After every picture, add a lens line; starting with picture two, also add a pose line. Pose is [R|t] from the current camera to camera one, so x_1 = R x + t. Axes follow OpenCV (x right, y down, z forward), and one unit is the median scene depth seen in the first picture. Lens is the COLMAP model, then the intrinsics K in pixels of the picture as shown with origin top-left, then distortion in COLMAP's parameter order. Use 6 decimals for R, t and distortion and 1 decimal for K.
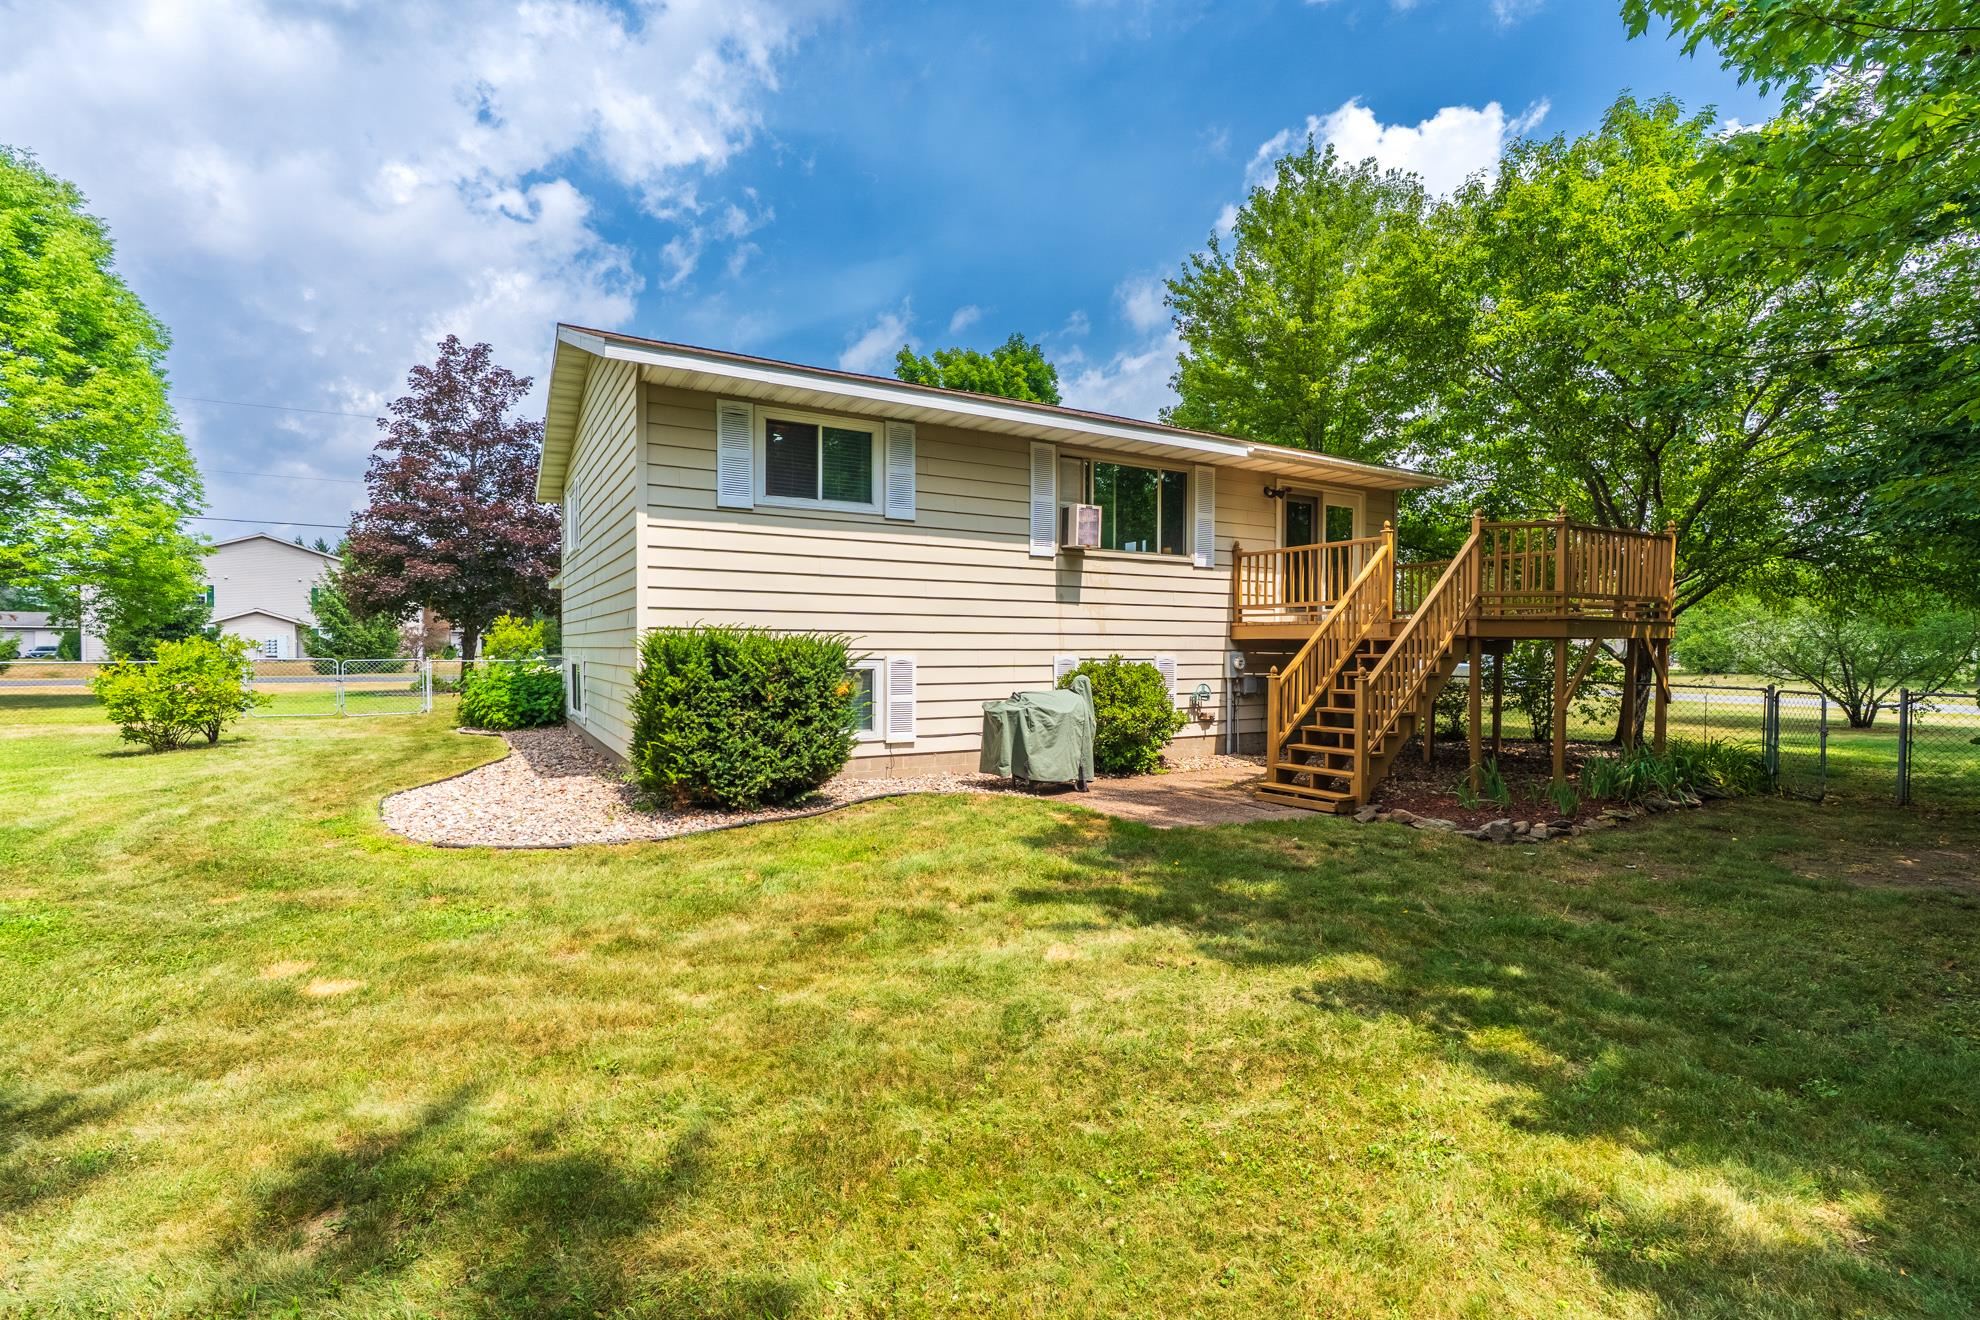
lens RADIAL K [[899.7, 0, 990.0], [0, 899.7, 660.0], [0, 0, 1]] dist [-0.005649, -0.000206]
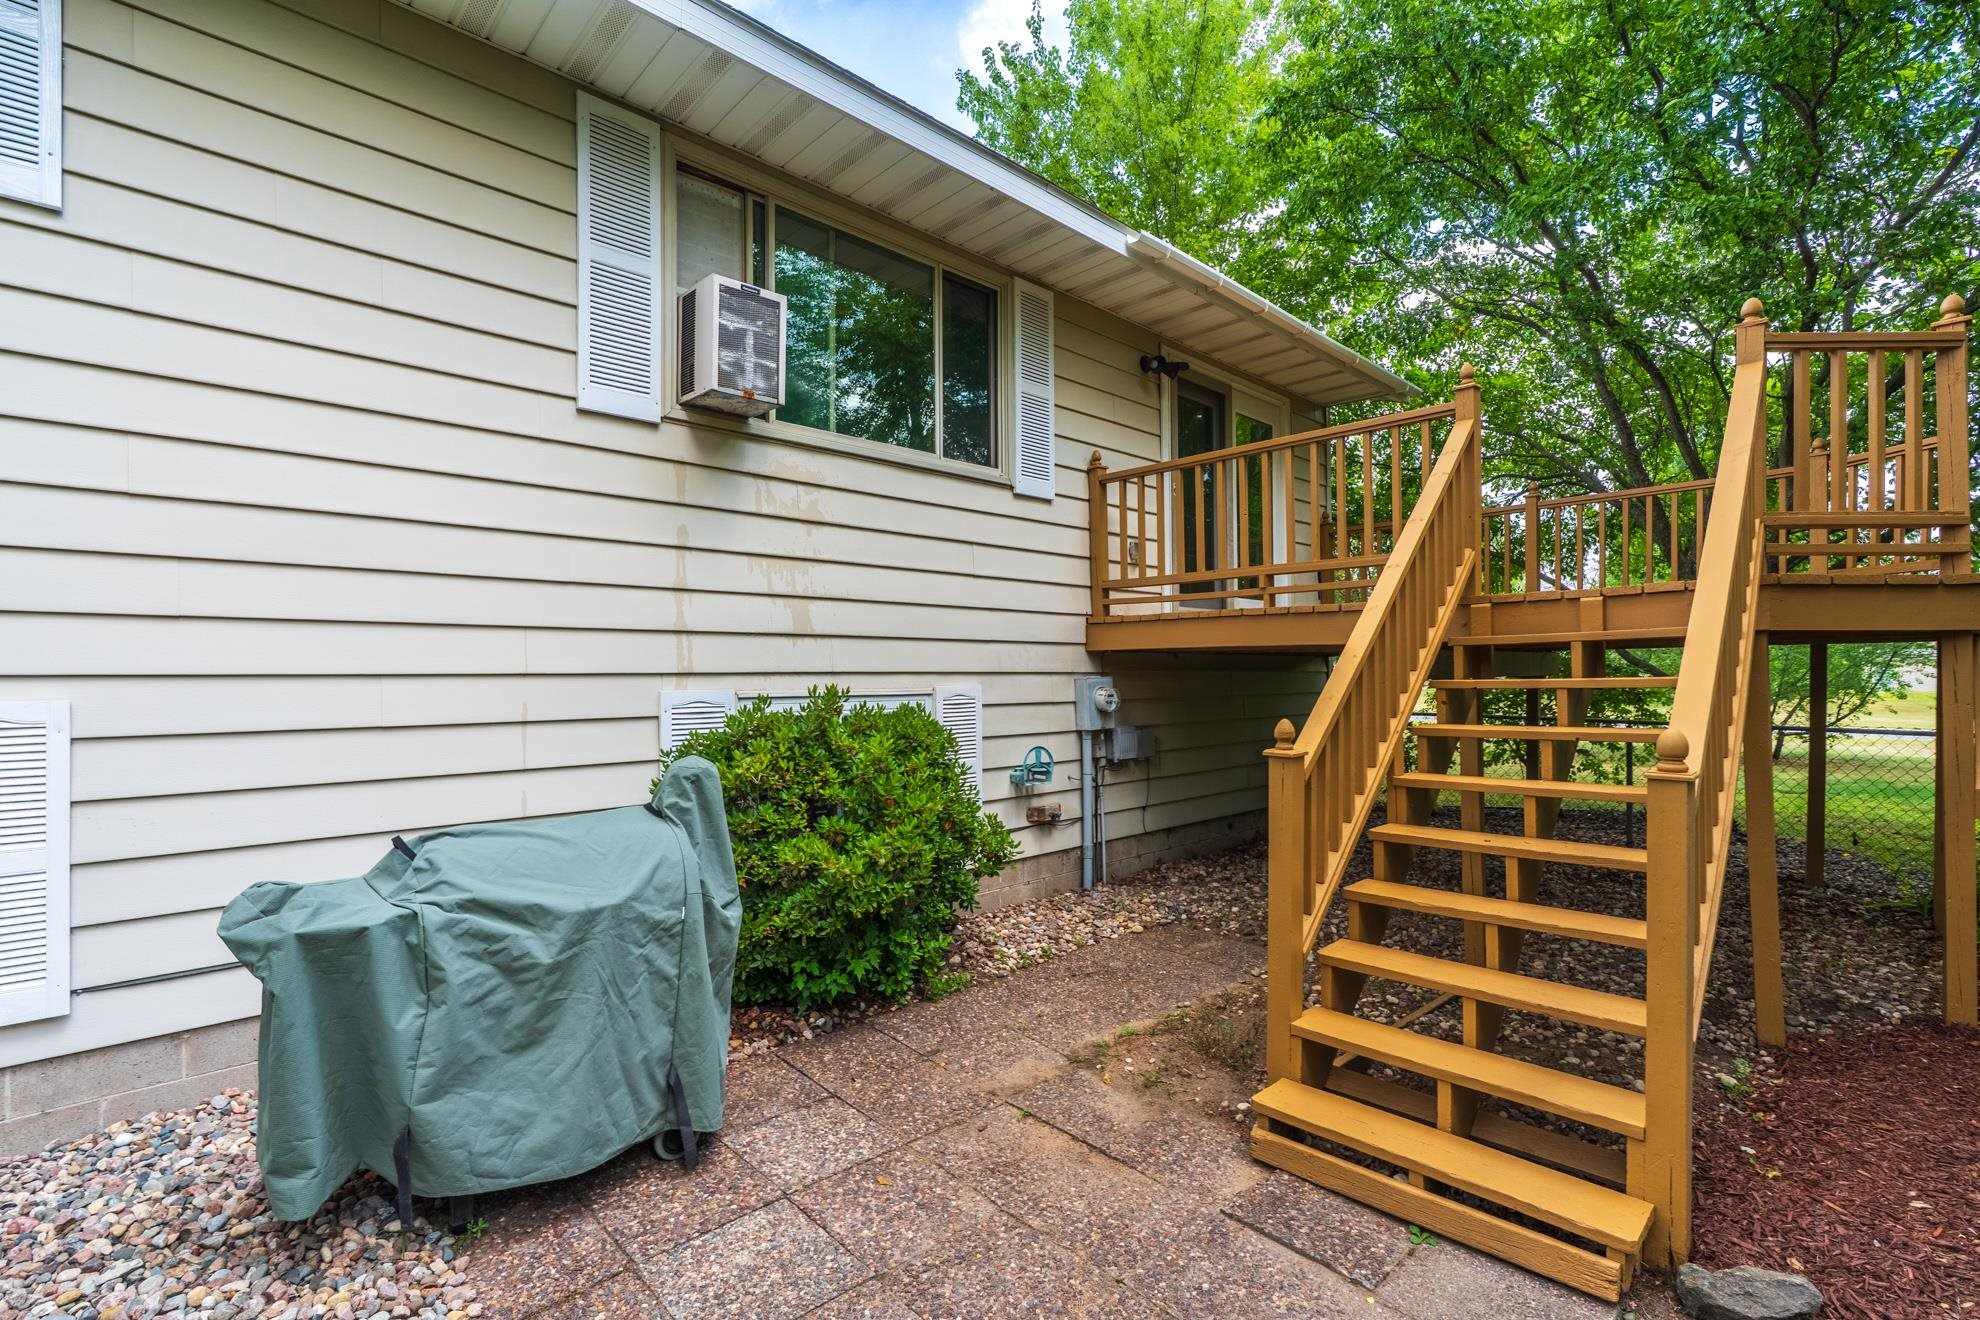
lens RADIAL K [[893.9, 0, 990.0], [0, 893.9, 660.0], [0, 0, 1]] dist [0.000799, 0.000233]
pose [[0.973462, -0.006191, 0.228766, 0.109319], [0.012812, 0.999541, -0.027467, -0.005347], [-0.228491, 0.029669, 0.973094, 0.563484]]
